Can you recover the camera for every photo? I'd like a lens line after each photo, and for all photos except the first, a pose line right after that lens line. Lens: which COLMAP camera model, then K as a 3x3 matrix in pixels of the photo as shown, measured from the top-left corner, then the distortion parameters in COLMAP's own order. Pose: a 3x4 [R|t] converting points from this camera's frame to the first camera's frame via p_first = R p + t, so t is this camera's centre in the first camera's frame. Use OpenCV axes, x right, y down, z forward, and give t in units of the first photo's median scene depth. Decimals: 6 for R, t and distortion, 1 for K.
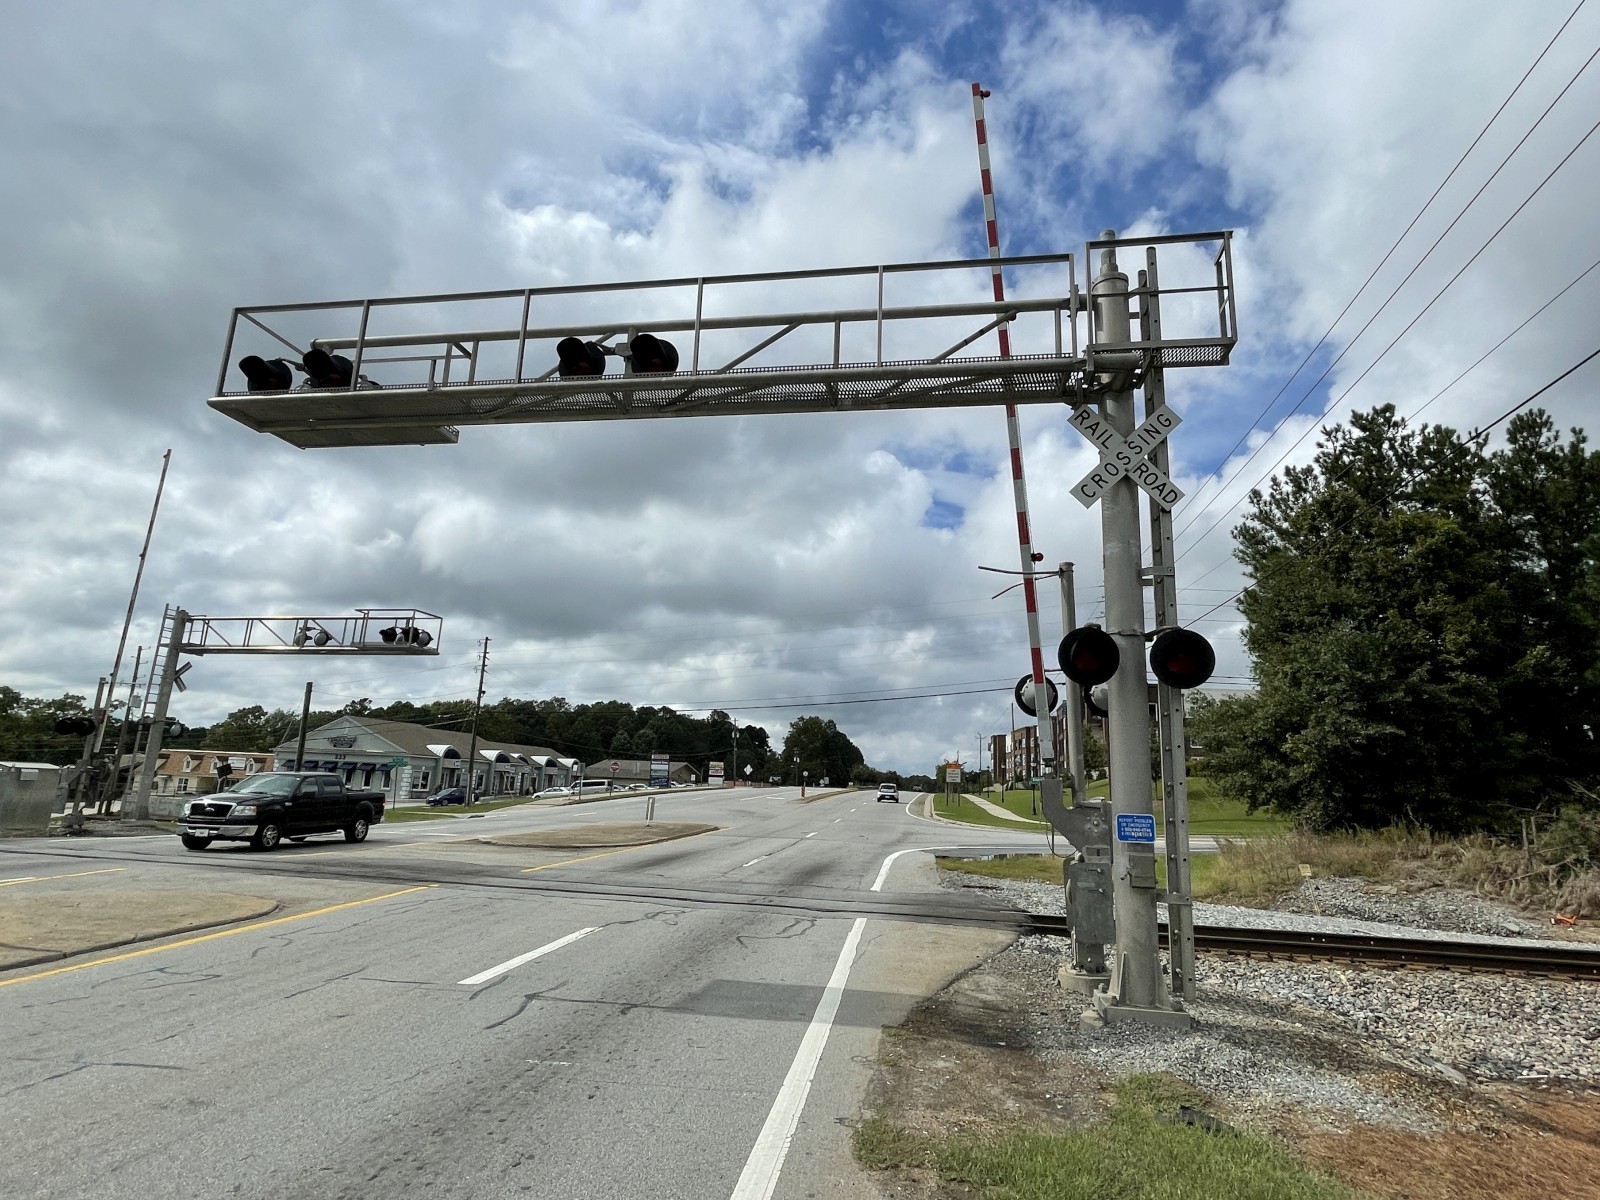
lens RADIAL K [[837.9, 0, 807.9], [0, 837.9, 595.8], [0, 0, 1]] dist [-0.004792, -0.000402]
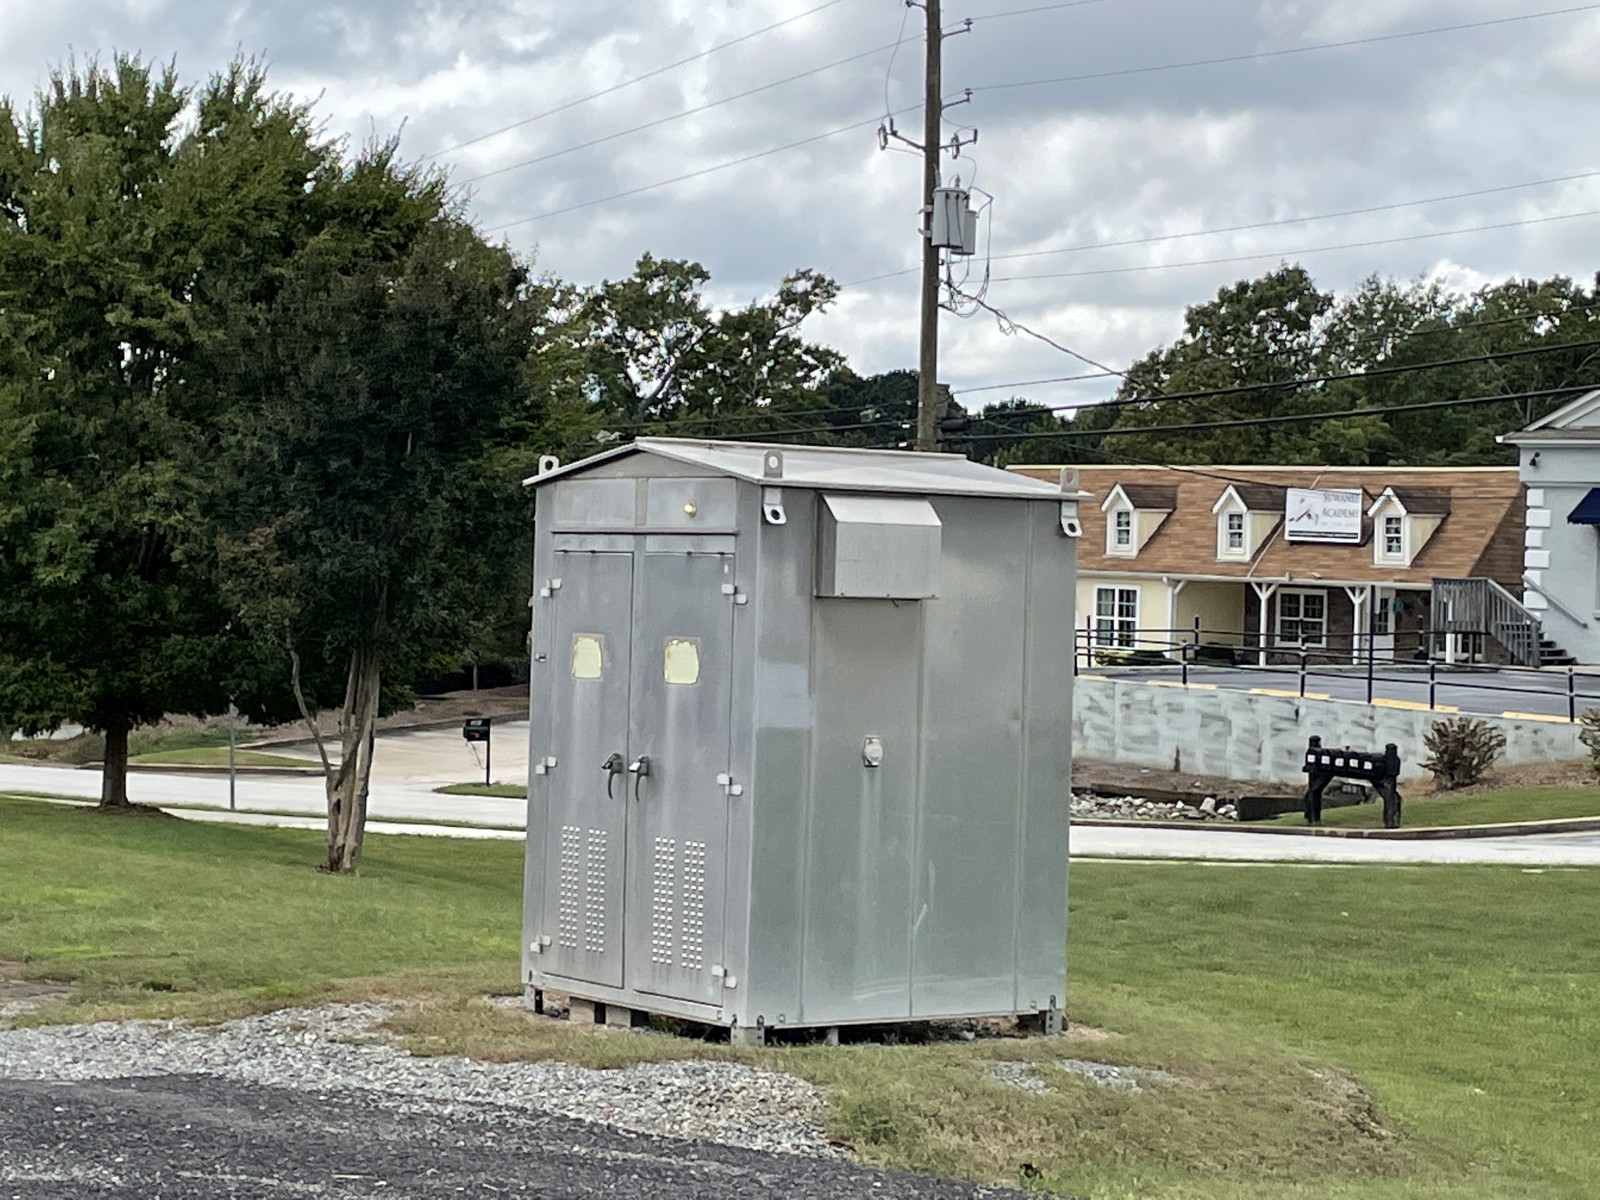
lens RADIAL K [[3514.1, 0, 800.0], [0, 3514.1, 600.0], [0, 0, 1]] dist [0.151730, 0.033082]
pose [[0.790229, -0.004281, -0.612796, -0.490265], [0.137546, 0.975701, 0.170555, 0.102804], [0.597175, -0.219065, 0.771616, 0.464129]]
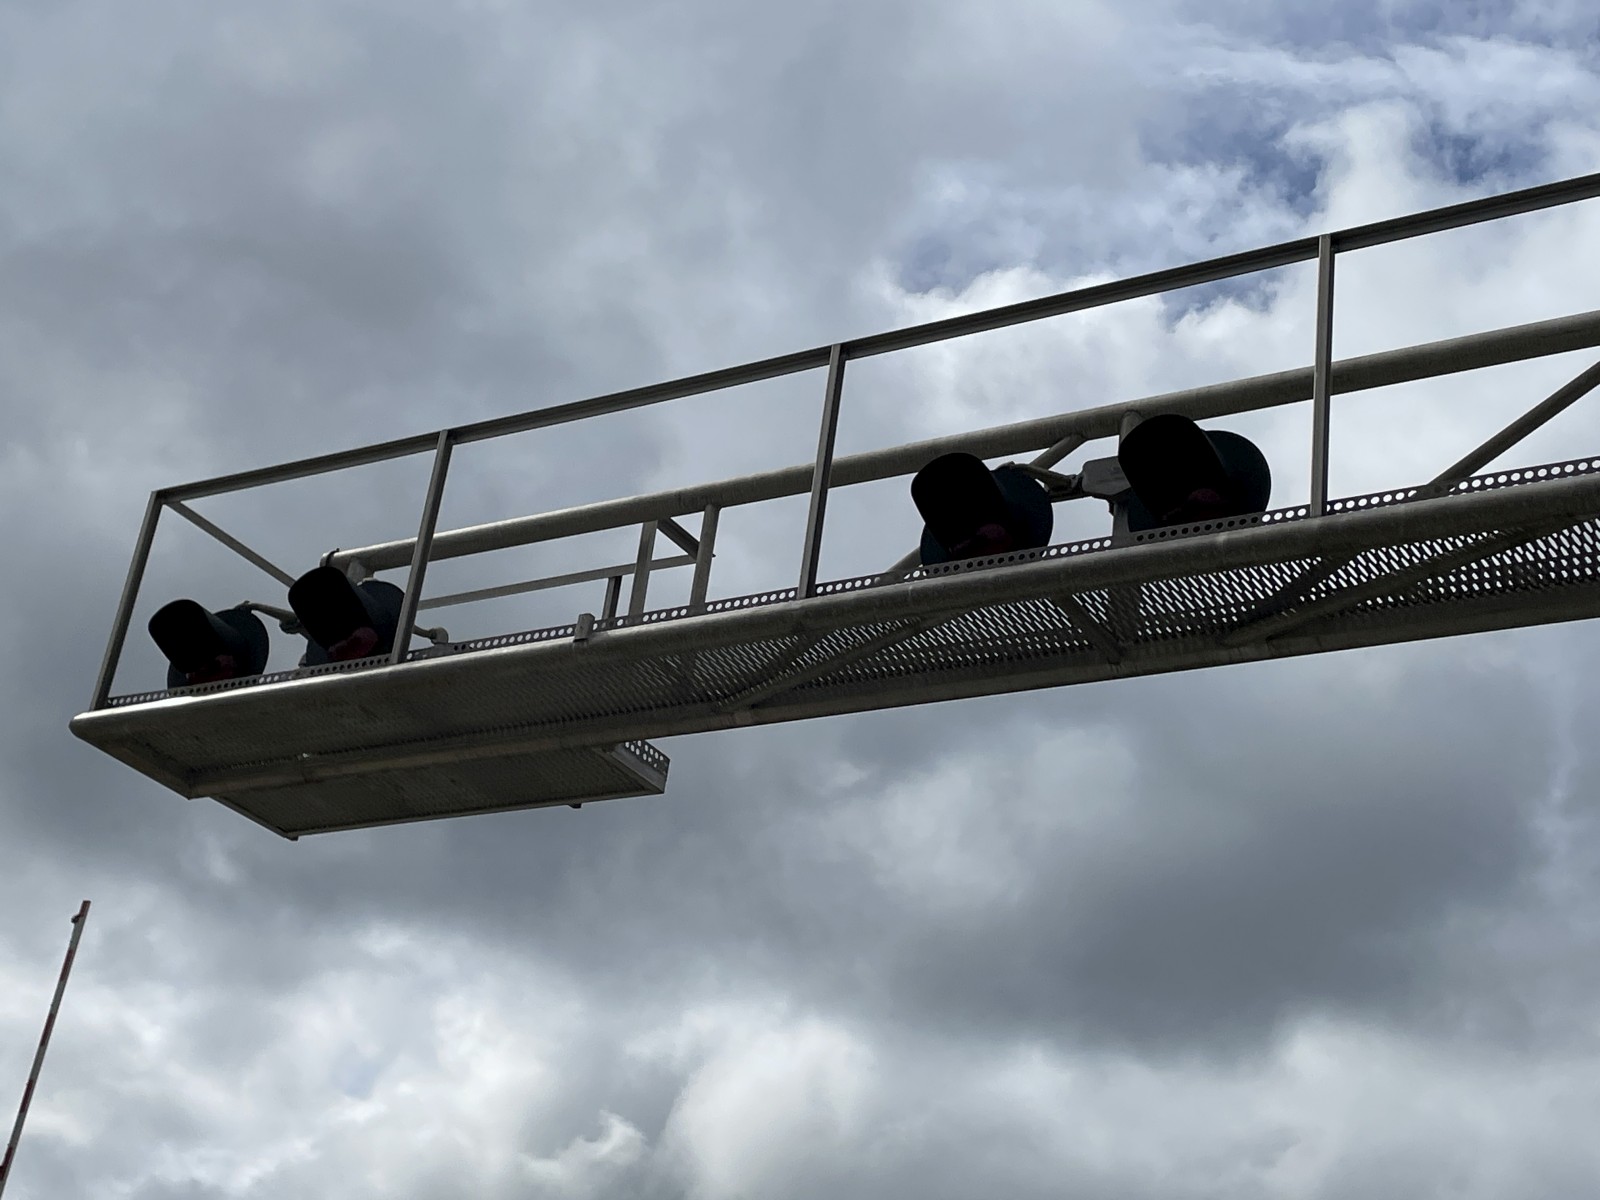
lens RADIAL K [[2384.4, 0, 800.0], [0, 2384.4, 600.0], [0, 0, 1]] dist [0.111287, -0.151982]
pose [[0.925084, -0.096802, -0.367217, 0.005392], [-0.010843, 0.959839, -0.280340, 0.009402], [0.379607, 0.263320, 0.886883, 0.047964]]
